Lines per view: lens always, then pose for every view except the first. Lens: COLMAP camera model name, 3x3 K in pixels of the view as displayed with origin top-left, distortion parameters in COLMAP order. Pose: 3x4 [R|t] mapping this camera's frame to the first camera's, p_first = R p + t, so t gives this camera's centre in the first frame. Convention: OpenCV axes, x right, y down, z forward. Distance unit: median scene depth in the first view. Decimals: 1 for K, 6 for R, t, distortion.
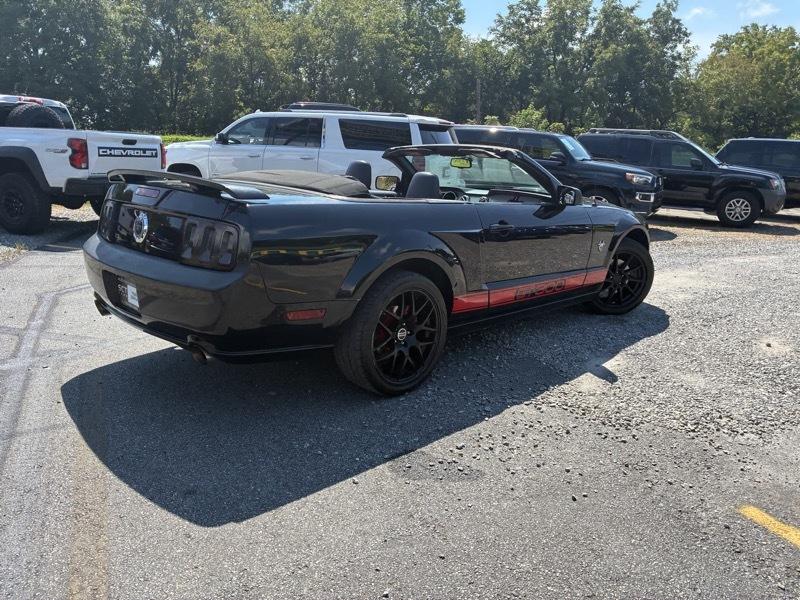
lens RADIAL K [[605.5, 0, 407.0], [0, 605.5, 296.7], [0, 0, 1]] dist [0.049966, -0.065078]
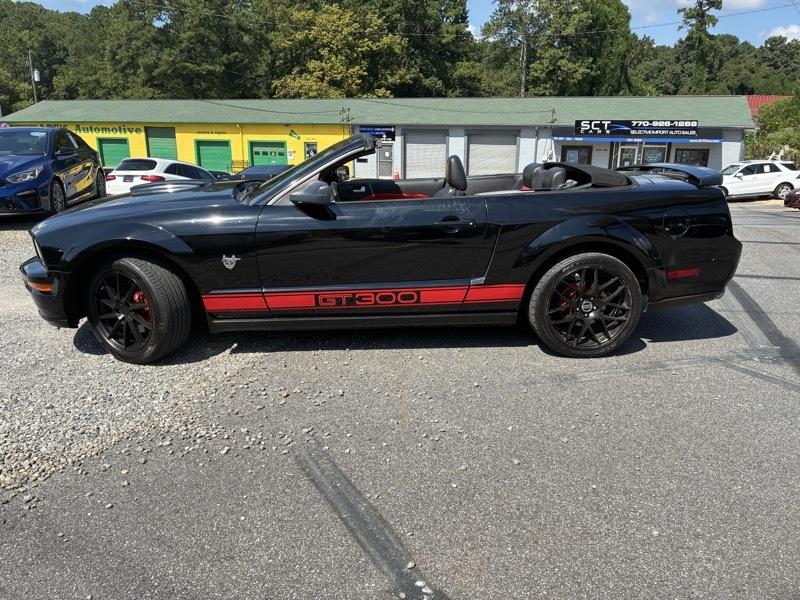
lens RADIAL K [[605.5, 0, 408.2], [0, 605.5, 295.3], [0, 0, 1]] dist [0.049966, -0.065078]
pose [[-0.726017, -0.211380, 0.654384, -0.317723], [0.127794, 0.893539, 0.430415, -0.207963], [-0.675699, 0.396115, -0.621711, 0.806577]]
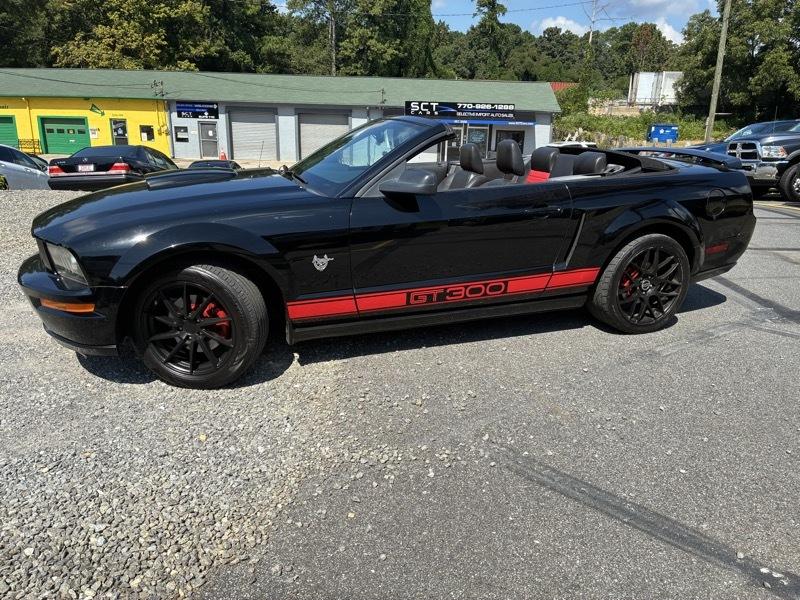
lens RADIAL K [[605.5, 0, 408.4], [0, 605.5, 301.4], [0, 0, 1]] dist [0.049966, -0.065078]
pose [[-0.900166, -0.174387, 0.399111, -0.163911], [0.050870, 0.867979, 0.493988, -0.222325], [-0.432565, 0.464974, -0.772455, 0.886558]]
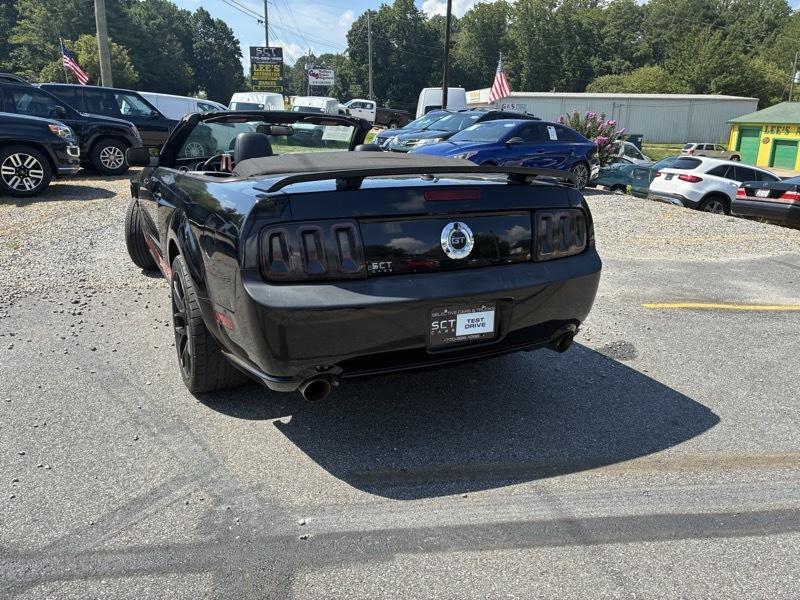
lens RADIAL K [[605.5, 0, 411.3], [0, 605.5, 293.1], [0, 0, 1]] dist [0.049966, -0.065078]
pose [[0.314062, -0.278822, 0.907537, -0.390702], [0.194621, 0.954511, 0.225904, -0.077904], [-0.929240, 0.105677, 0.354040, 0.256536]]
